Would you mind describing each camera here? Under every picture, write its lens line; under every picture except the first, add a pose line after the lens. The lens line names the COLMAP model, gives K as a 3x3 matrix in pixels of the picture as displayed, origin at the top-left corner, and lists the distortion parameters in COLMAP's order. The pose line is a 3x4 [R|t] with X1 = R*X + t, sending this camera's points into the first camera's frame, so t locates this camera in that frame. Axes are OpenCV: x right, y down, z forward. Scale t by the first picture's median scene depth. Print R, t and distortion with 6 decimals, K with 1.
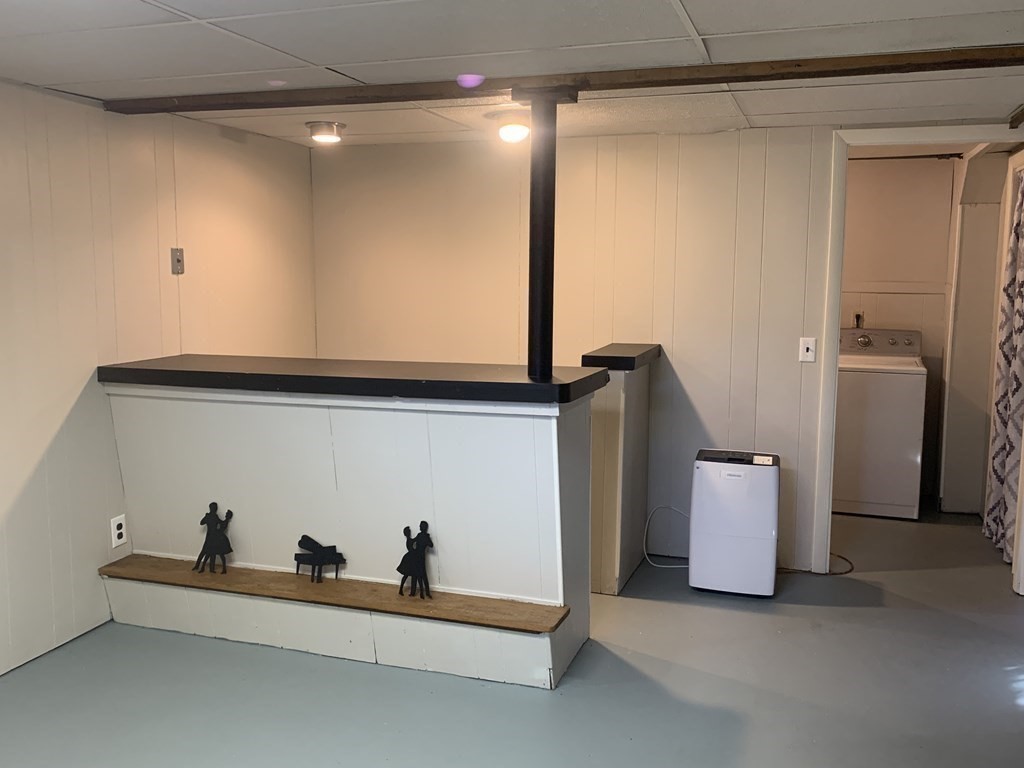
lens RADIAL K [[935.1, 0, 508.1], [0, 935.1, 381.8], [0, 0, 1]] dist [-0.000579, 0.000000]
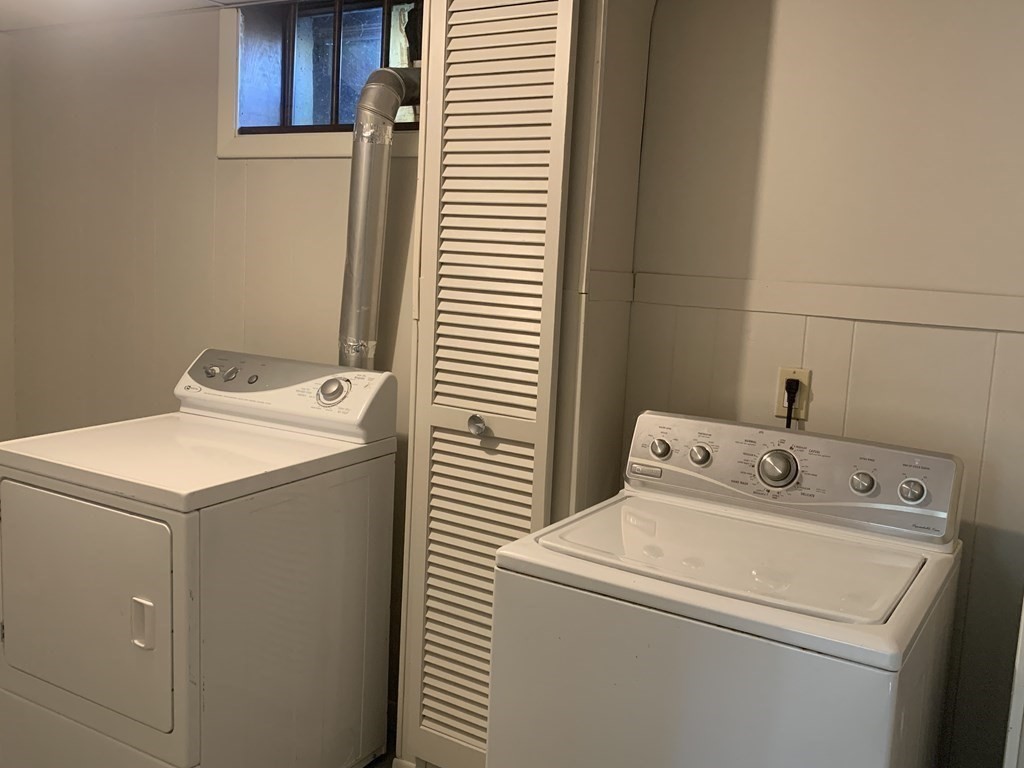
lens RADIAL K [[935.1, 0, 514.1], [0, 935.1, 385.1], [0, 0, 1]] dist [-0.000579, 0.000000]
pose [[0.971773, 0.072453, -0.224518, 0.559811], [-0.069078, 0.997349, 0.022859, -0.112572], [0.225579, -0.006705, 0.974202, 1.029972]]
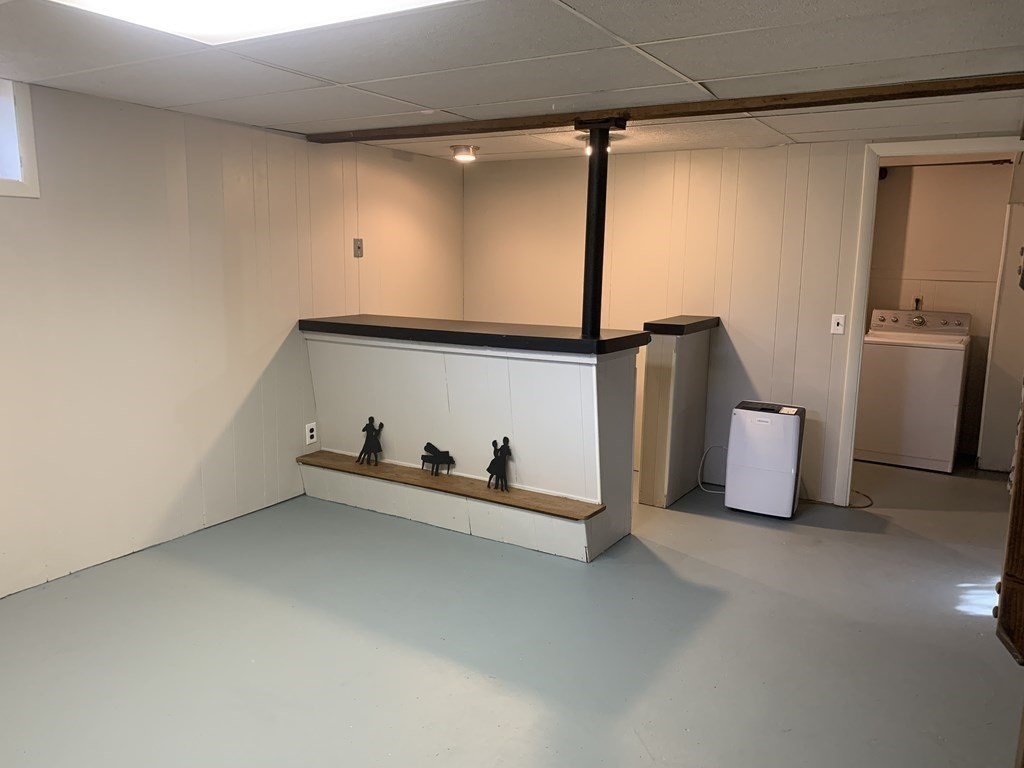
lens RADIAL K [[776.4, 0, 510.8], [0, 776.4, 386.1], [0, 0, 1]] dist [0.010983, -0.019020]
pose [[0.975106, 0.047276, -0.216640, 0.147024], [-0.037560, 0.998104, 0.048753, 0.015173], [0.218534, -0.039402, 0.975033, -0.111742]]
